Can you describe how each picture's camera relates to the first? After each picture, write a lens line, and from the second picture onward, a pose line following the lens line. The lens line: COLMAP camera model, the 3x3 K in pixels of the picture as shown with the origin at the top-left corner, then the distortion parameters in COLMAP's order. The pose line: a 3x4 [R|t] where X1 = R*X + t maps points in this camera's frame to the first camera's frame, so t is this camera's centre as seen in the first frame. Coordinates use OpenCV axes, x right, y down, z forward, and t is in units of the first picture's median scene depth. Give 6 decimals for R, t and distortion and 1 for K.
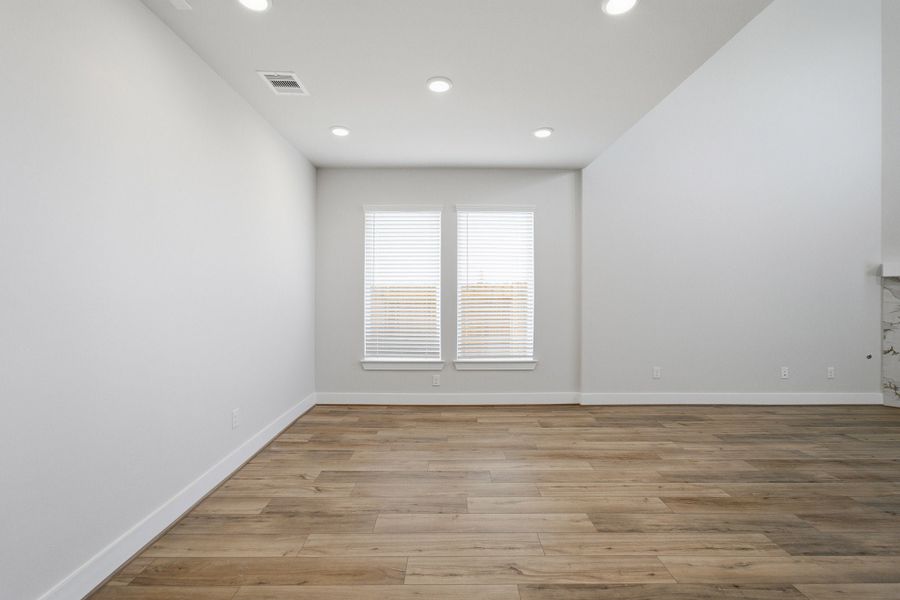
lens RADIAL K [[374.6, 0, 447.8], [0, 374.6, 294.7], [0, 0, 1]] dist [0.000068, 0.000572]
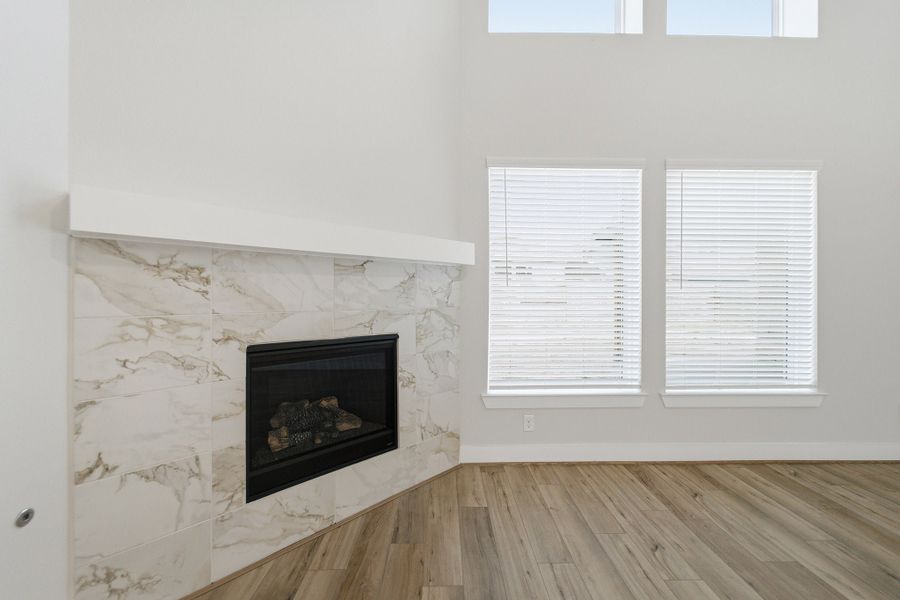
lens RADIAL K [[374.6, 0, 454.8], [0, 374.6, 294.7], [0, 0, 1]] dist [0.000068, 0.000572]
pose [[-0.029592, 0.001589, 0.999561, 1.103413], [0.004715, 0.999988, -0.001451, 0.004206], [-0.999551, 0.004670, -0.029599, 0.909949]]
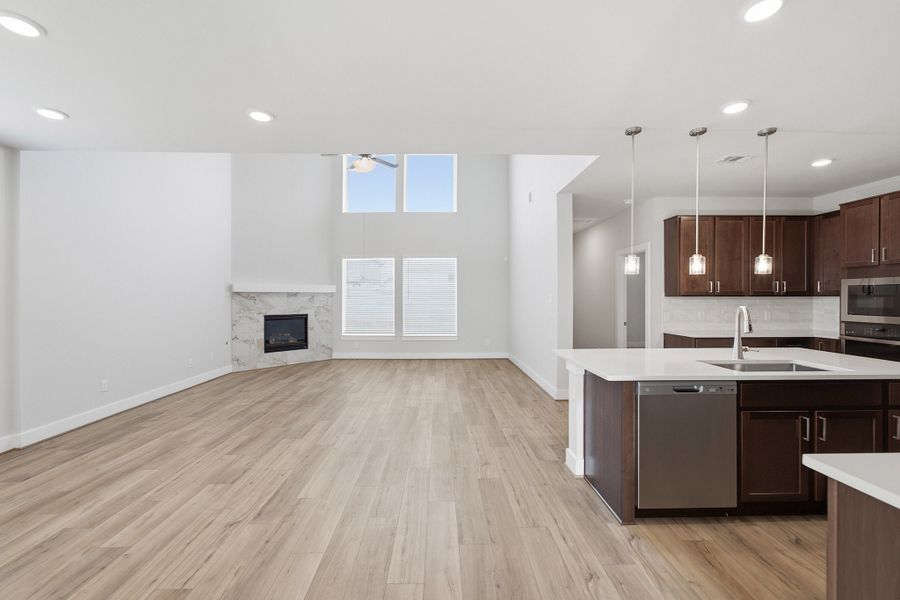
lens RADIAL K [[379.0, 0, 445.5], [0, 379.0, 298.6], [0, 0, 1]] dist [-0.000252, -0.000697]
pose [[-0.013860, -0.002961, 0.999900, -0.605625], [0.008299, 0.999961, 0.003076, -0.021301], [-0.999869, 0.008341, -0.013835, 0.150904]]
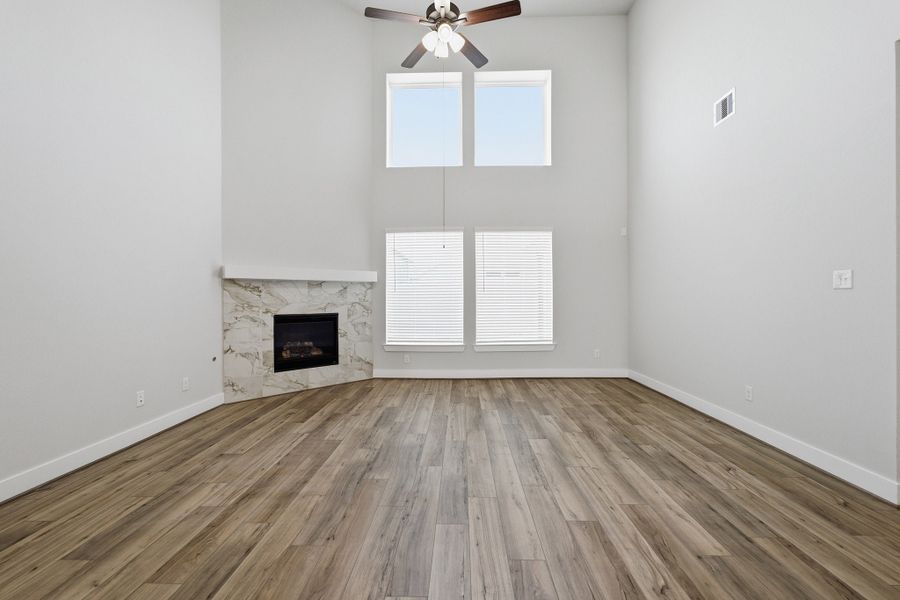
lens RADIAL K [[374.6, 0, 447.7], [0, 374.6, 295.3], [0, 0, 1]] dist [0.000068, 0.000572]
pose [[0.033129, 0.007241, 0.999425, 0.211397], [0.012182, 0.999897, -0.007648, 0.017563], [-0.999377, 0.012429, 0.033037, 0.466068]]
